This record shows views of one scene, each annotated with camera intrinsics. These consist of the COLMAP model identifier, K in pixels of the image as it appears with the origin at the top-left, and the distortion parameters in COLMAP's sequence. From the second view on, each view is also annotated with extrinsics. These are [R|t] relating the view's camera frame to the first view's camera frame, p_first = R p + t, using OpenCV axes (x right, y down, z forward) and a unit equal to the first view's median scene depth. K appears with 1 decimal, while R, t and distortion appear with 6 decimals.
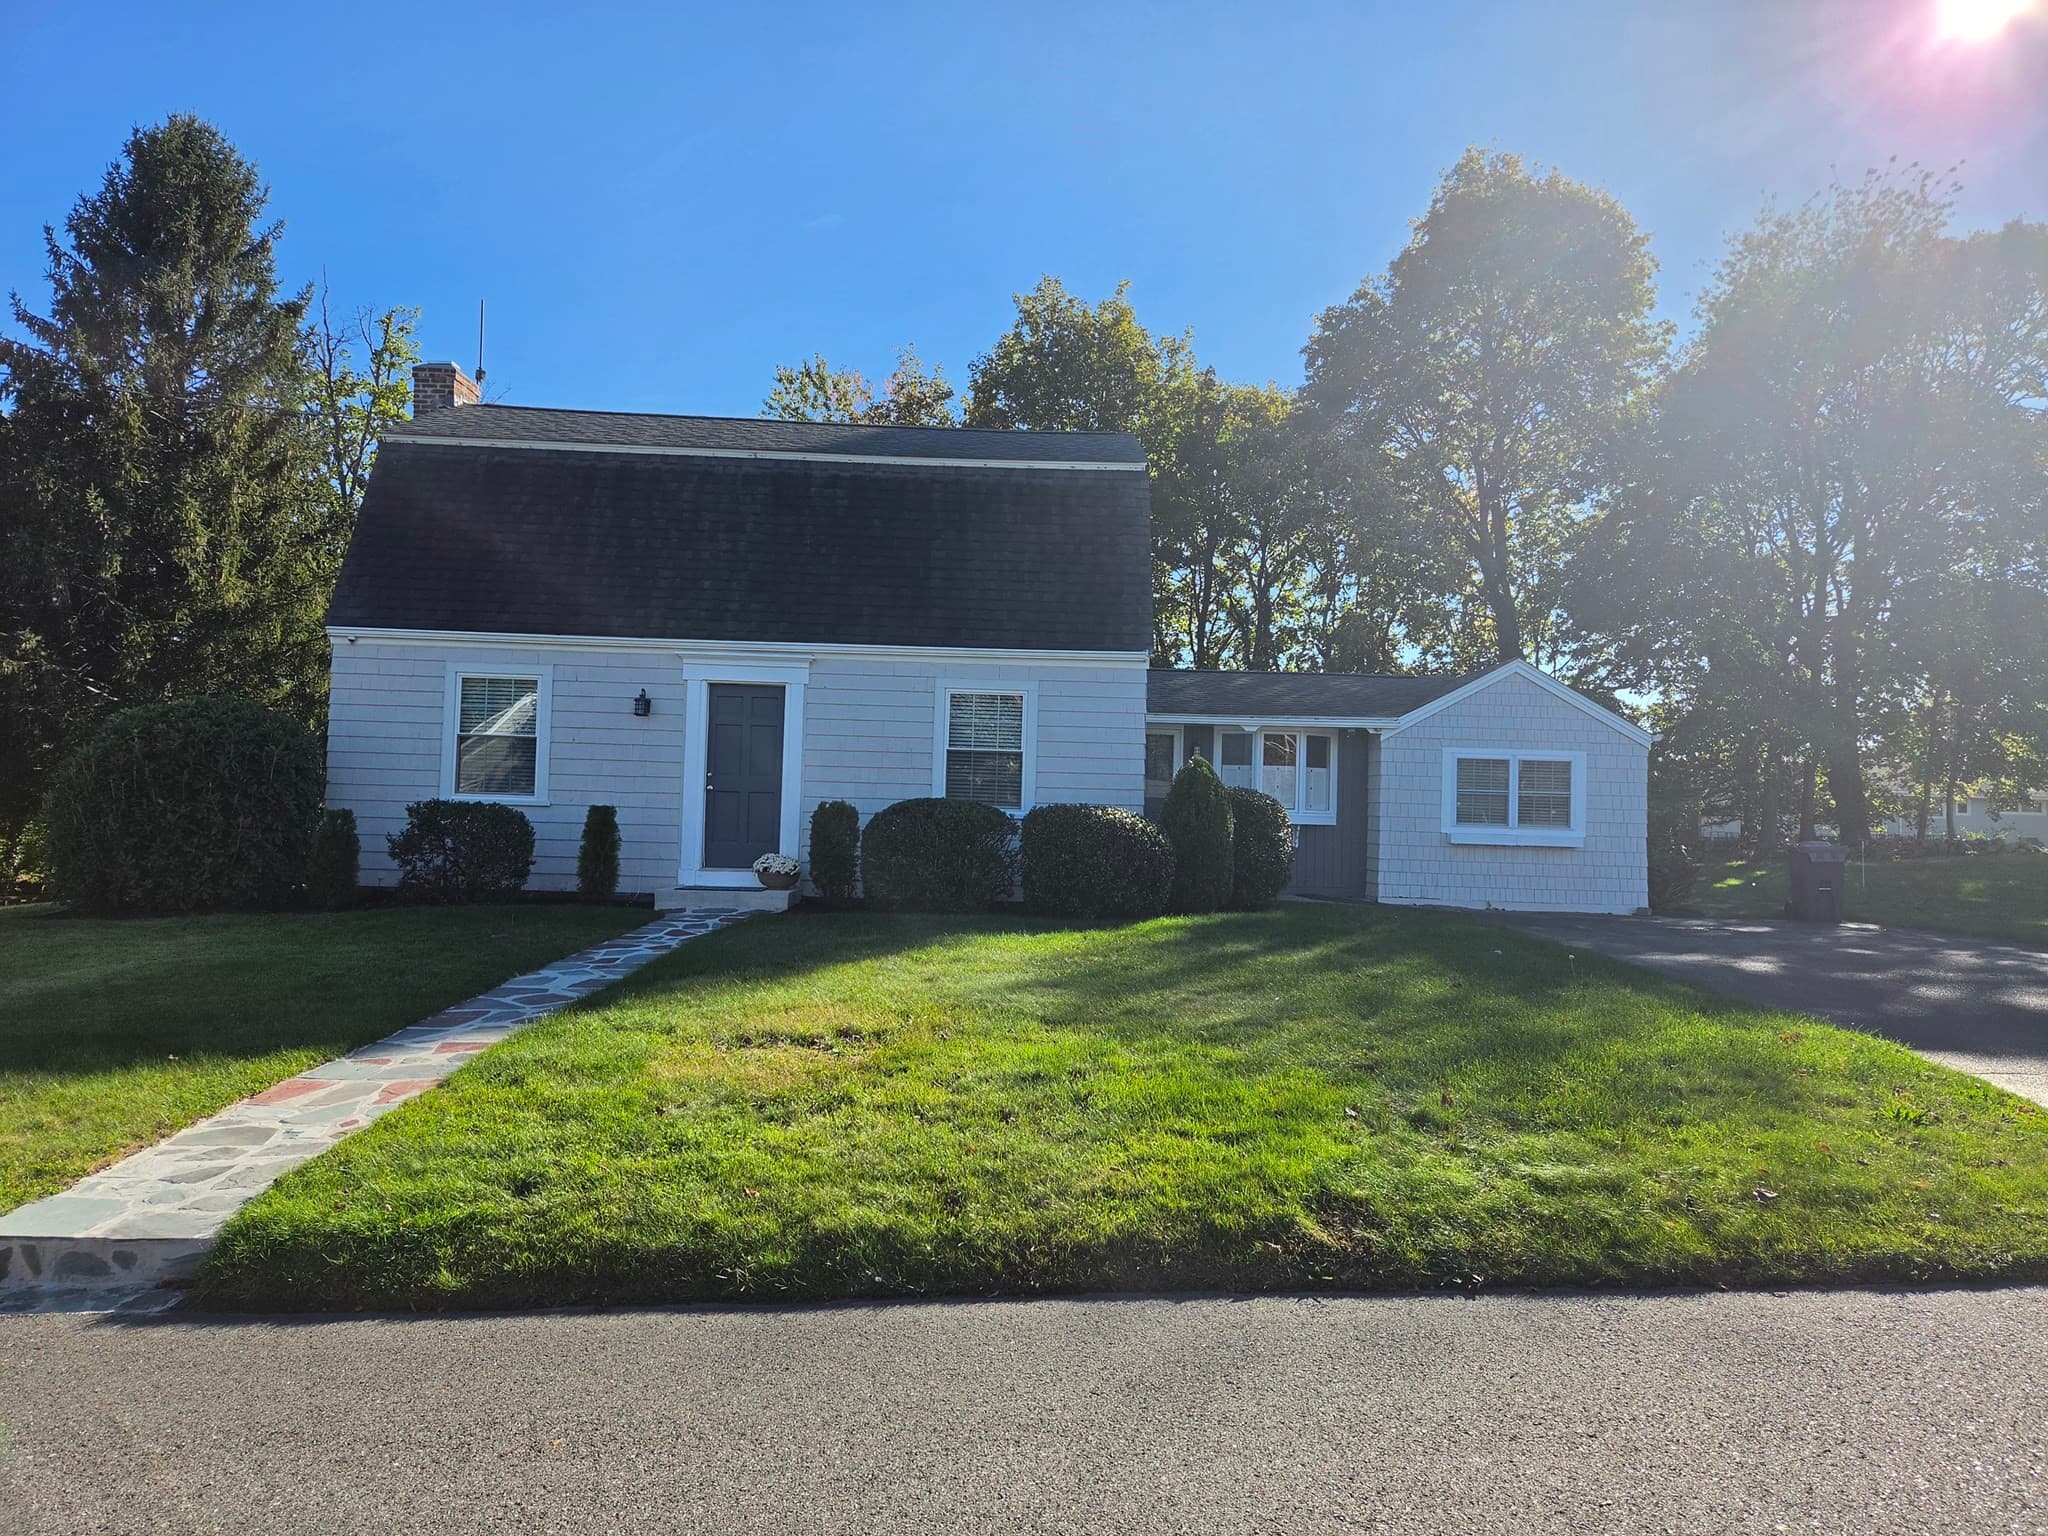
lens RADIAL K [[1358.6, 0, 1033.2], [0, 1358.6, 760.8], [0, 0, 1]] dist [0.054463, -0.042240]
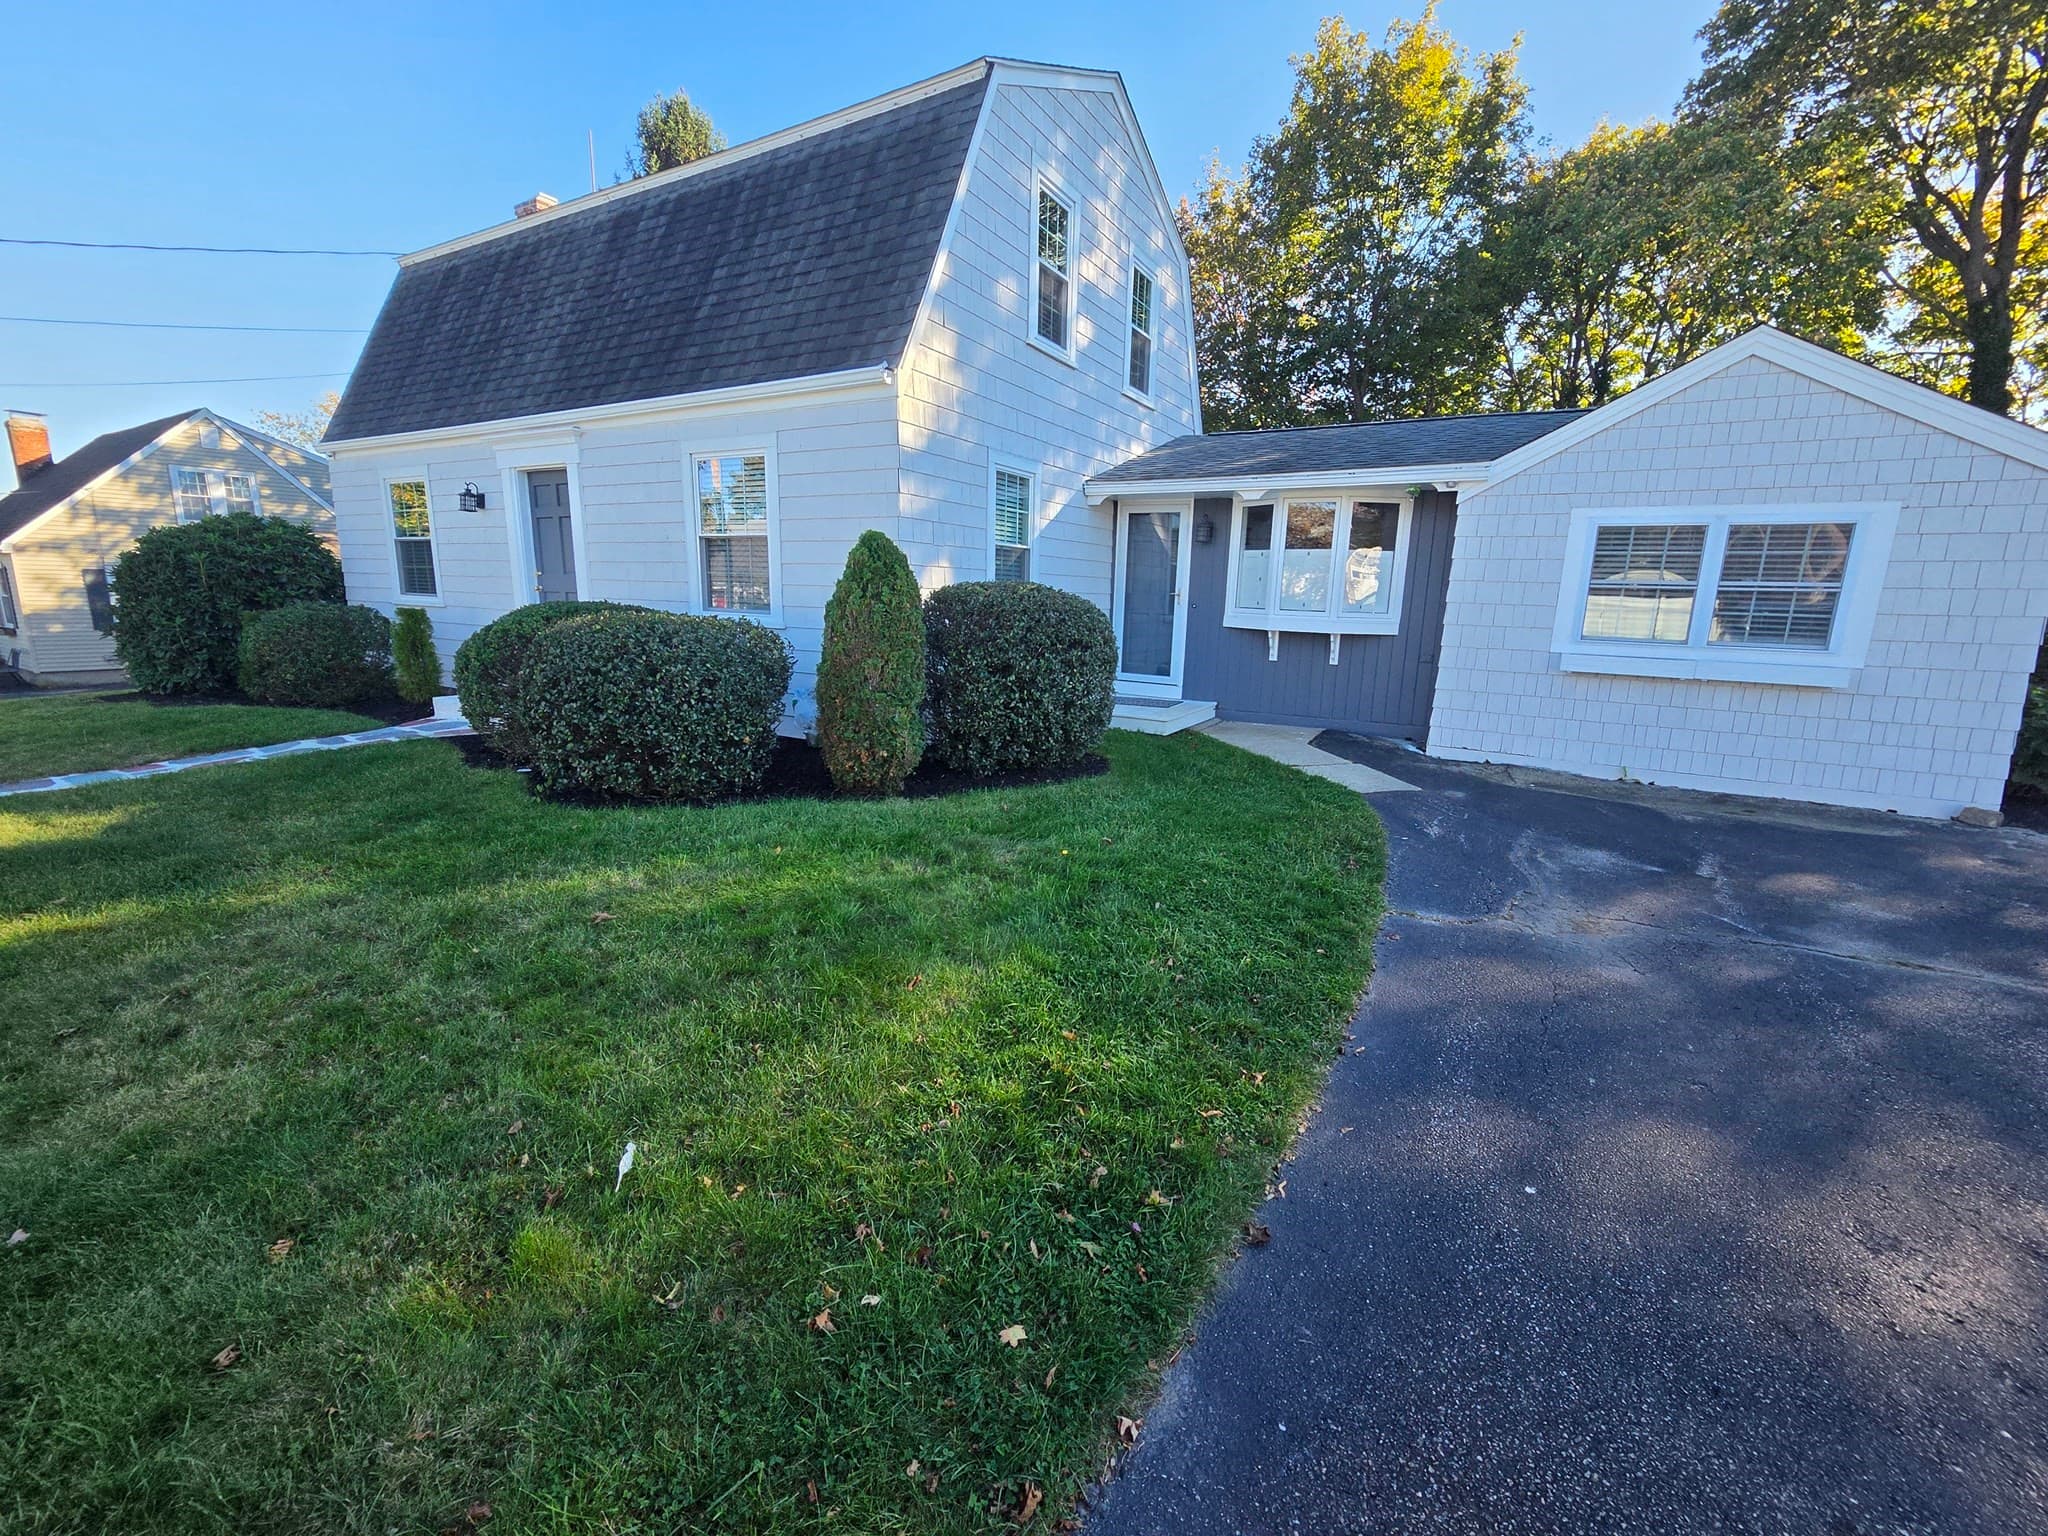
lens RADIAL K [[836.5, 0, 1038.3], [0, 836.5, 757.8], [0, 0, 1]] dist [-0.003952, 0.000920]
pose [[0.854371, 0.097070, -0.510517, 0.363894], [0.019467, 0.975731, 0.218105, 0.015171], [0.519299, -0.196281, 0.831746, 0.677777]]
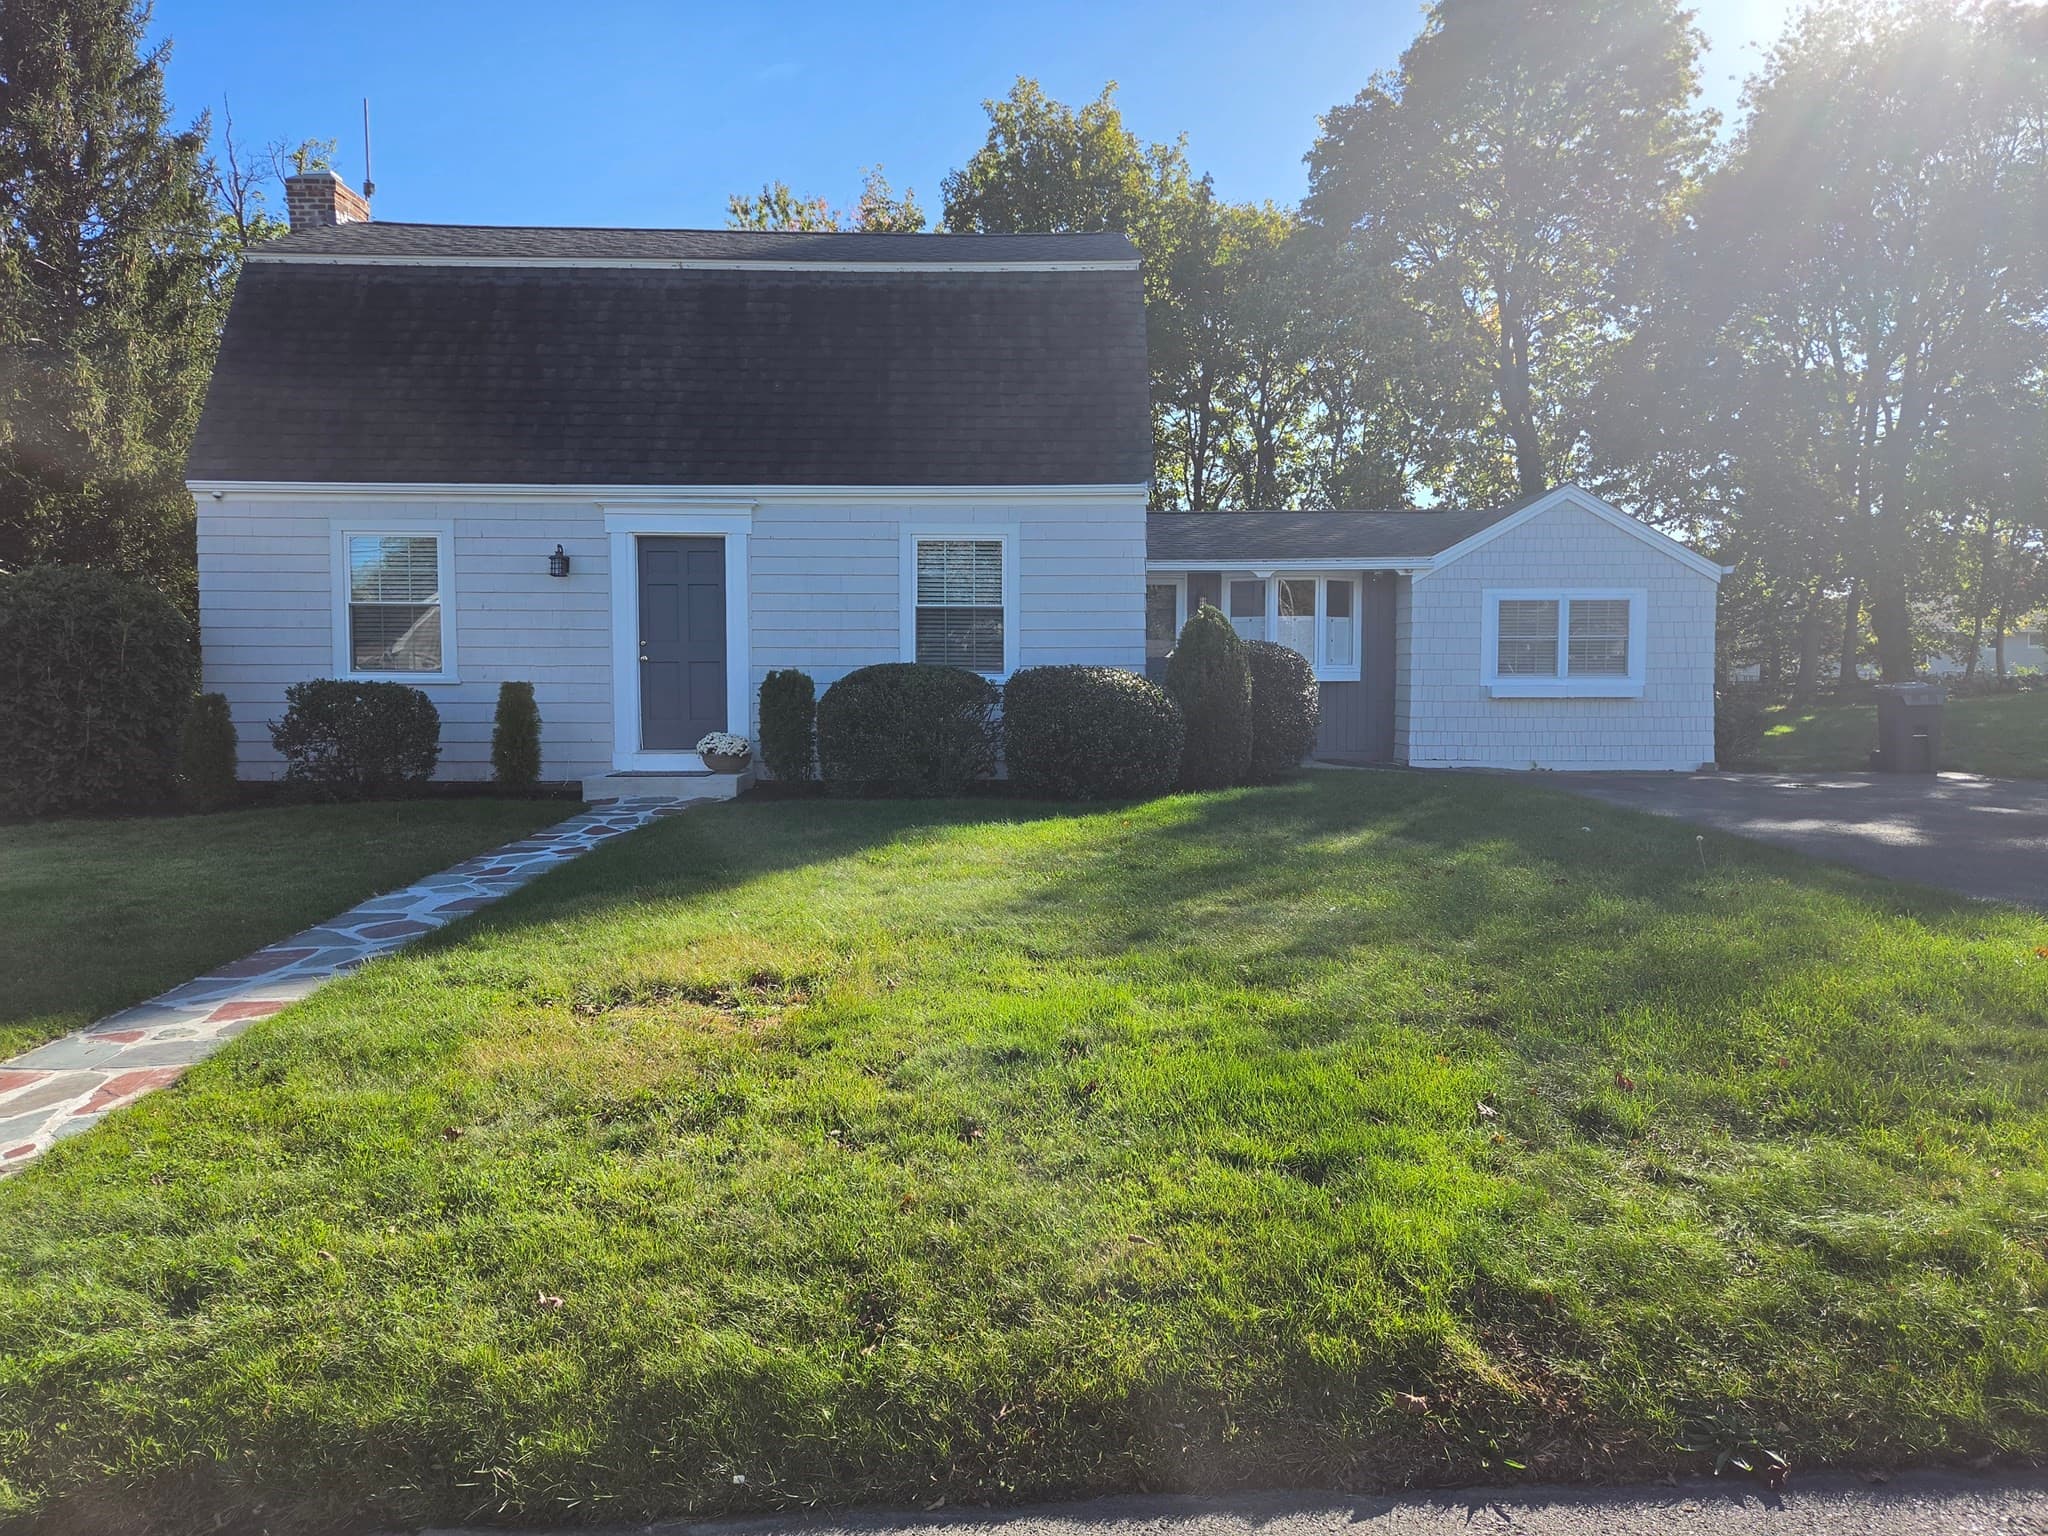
lens RADIAL K [[1358.6, 0, 1012.4], [0, 1358.6, 744.1], [0, 0, 1]] dist [0.054463, -0.042240]
pose [[0.999535, -0.027935, -0.012235, 0.005771], [0.028891, 0.995828, 0.086550, 0.005932], [0.009766, -0.086864, 0.996172, 0.133827]]
